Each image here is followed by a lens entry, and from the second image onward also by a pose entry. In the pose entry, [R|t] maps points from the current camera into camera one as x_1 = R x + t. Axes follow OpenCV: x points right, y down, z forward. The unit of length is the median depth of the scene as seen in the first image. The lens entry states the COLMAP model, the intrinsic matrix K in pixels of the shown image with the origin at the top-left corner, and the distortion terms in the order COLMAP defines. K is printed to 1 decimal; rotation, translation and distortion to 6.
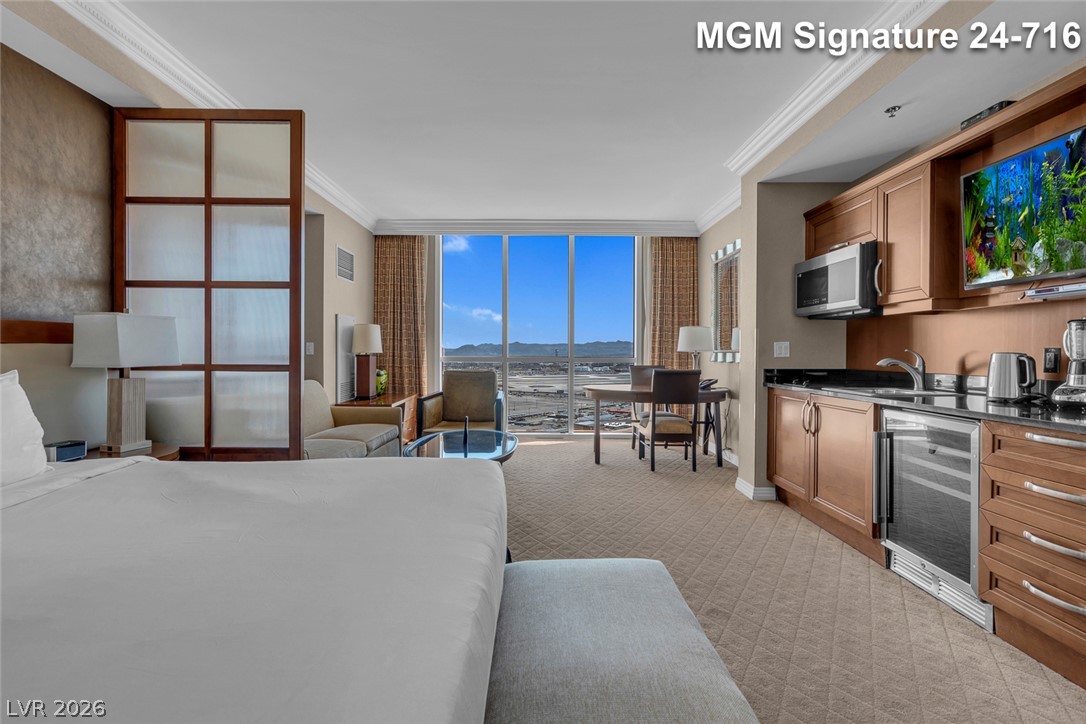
lens RADIAL K [[496.8, 0, 537.9], [0, 496.8, 357.7], [0, 0, 1]] dist [-0.005194, 0.002943]
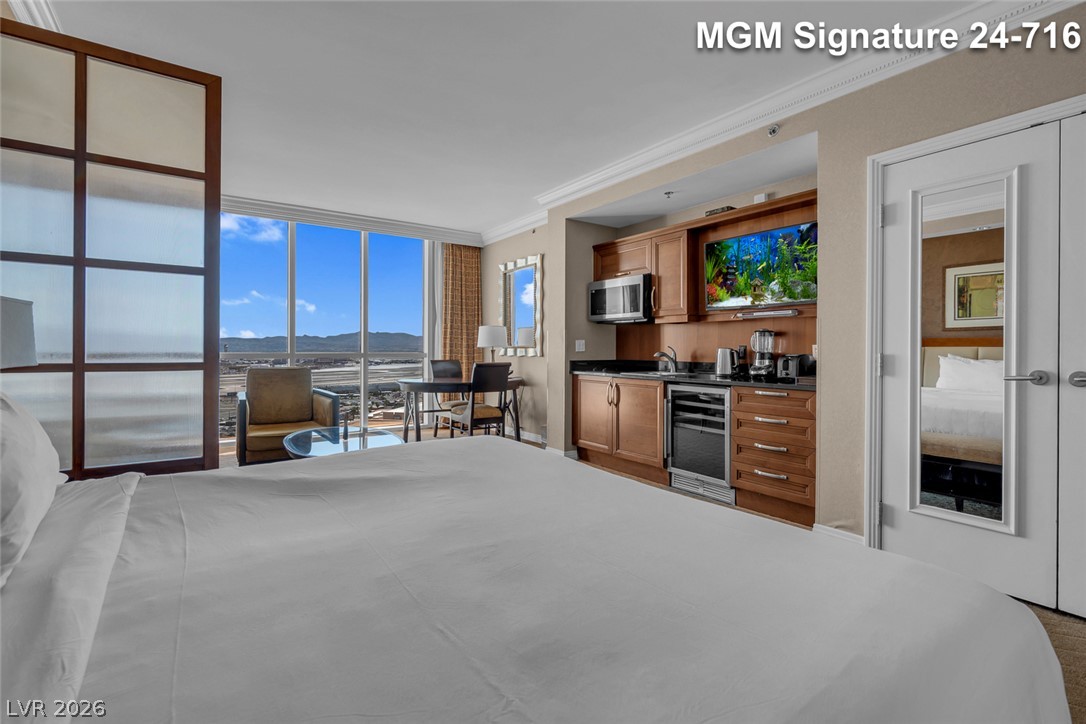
lens RADIAL K [[496.8, 0, 539.2], [0, 496.8, 350.3], [0, 0, 1]] dist [-0.005194, 0.002943]
pose [[0.823134, -0.003507, 0.567837, -0.440843], [0.006591, 0.999973, -0.003378, -0.000219], [-0.567810, 0.006523, 0.823134, -0.048223]]
